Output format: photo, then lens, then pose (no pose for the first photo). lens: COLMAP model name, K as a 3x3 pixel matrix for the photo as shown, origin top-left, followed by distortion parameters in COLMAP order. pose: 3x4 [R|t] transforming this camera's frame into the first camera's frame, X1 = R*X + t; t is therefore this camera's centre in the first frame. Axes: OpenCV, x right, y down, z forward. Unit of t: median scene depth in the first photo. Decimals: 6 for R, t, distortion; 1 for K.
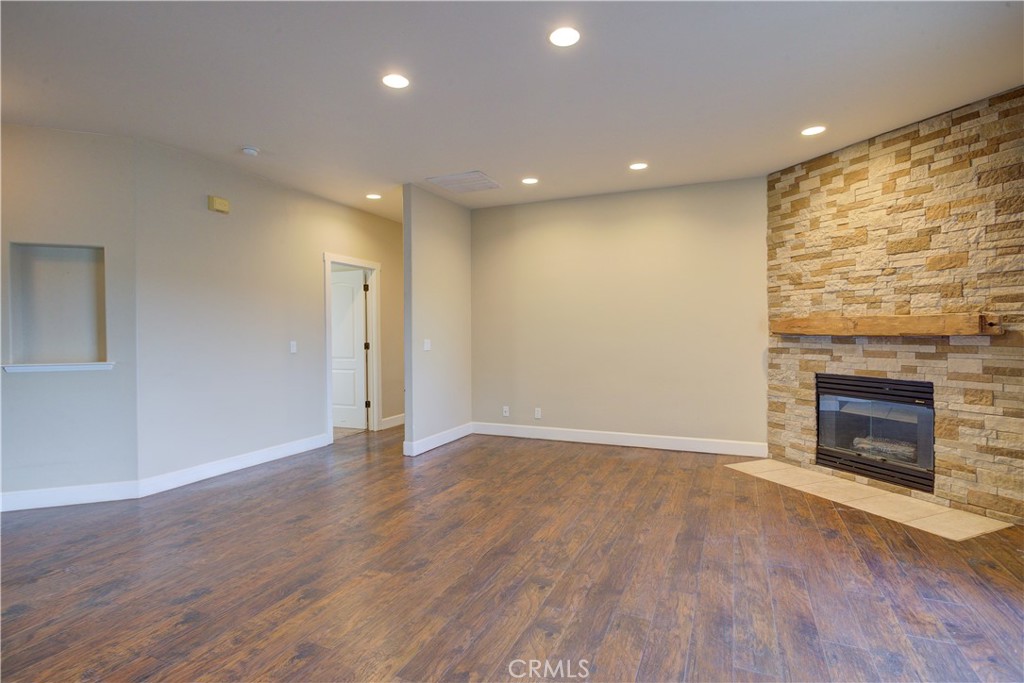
lens RADIAL K [[500.3, 0, 513.9], [0, 500.3, 338.9], [0, 0, 1]] dist [-0.012575, 0.004354]
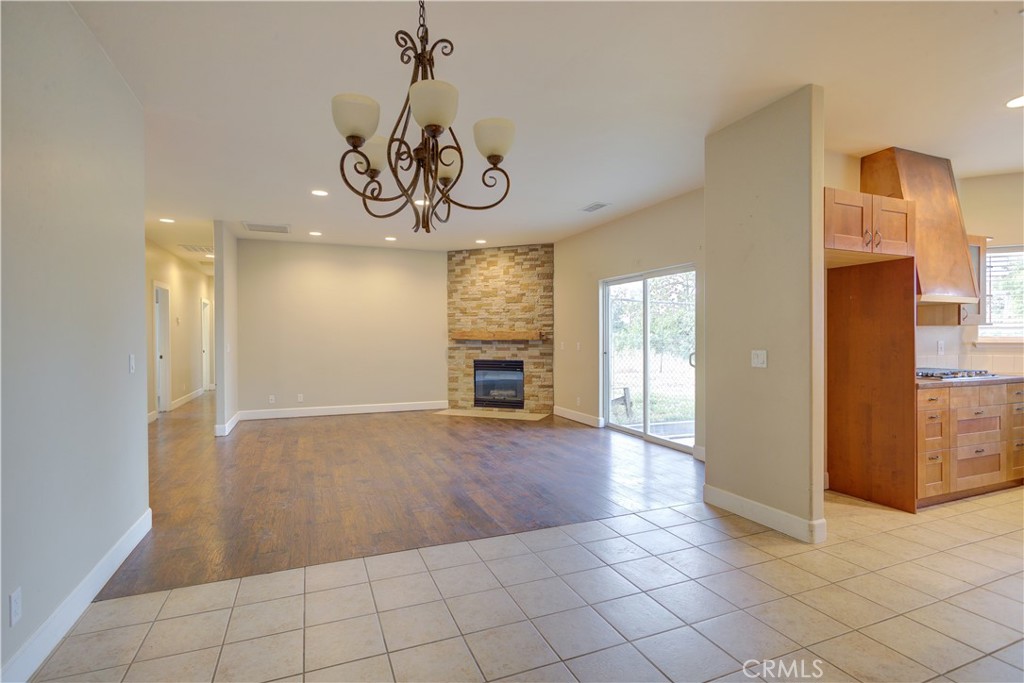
lens RADIAL K [[500.3, 0, 510.6], [0, 500.3, 340.0], [0, 0, 1]] dist [-0.012575, 0.004354]
pose [[0.692610, 0.001762, 0.721310, -0.774872], [0.007132, 0.999931, -0.009292, 0.012112], [-0.721277, 0.011580, 0.692550, -0.502822]]
